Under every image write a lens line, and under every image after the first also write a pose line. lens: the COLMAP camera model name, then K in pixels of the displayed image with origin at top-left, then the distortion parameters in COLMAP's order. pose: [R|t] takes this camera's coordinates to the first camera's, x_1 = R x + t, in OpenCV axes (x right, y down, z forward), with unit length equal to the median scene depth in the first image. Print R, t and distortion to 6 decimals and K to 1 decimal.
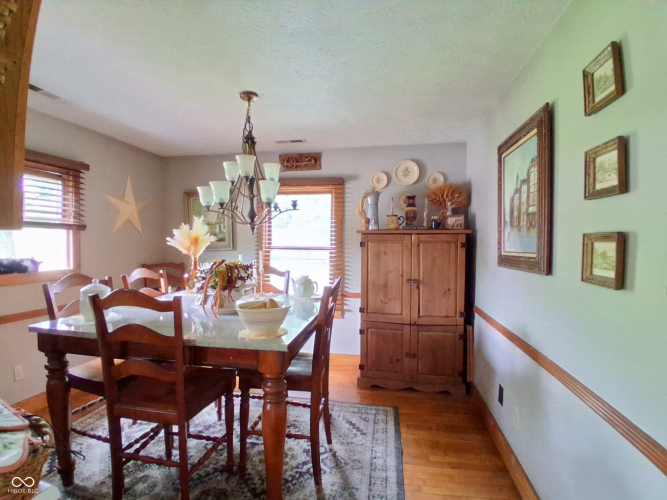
lens RADIAL K [[336.9, 0, 330.1], [0, 336.9, 247.5], [0, 0, 1]] dist [0.003321, -0.004921]
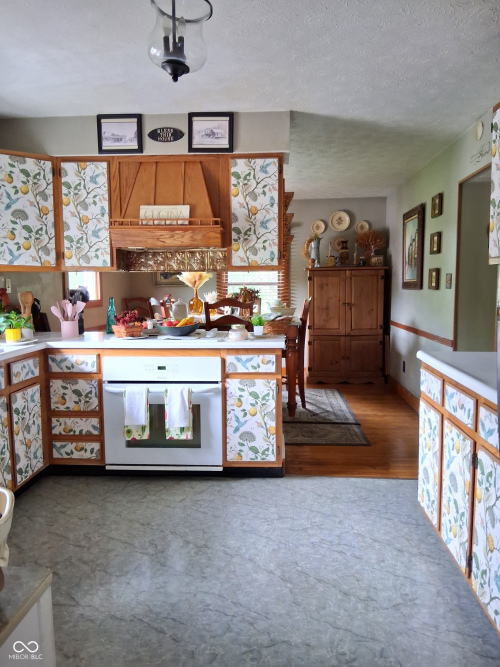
lens RADIAL K [[503.9, 0, 248.1], [0, 503.9, 329.8], [0, 0, 1]] dist [0.097878, 0.001159]
pose [[0.994603, -0.026719, 0.100254, -0.364215], [0.018941, 0.996793, 0.077746, 0.033990], [-0.102010, -0.075427, 0.991920, -1.013844]]
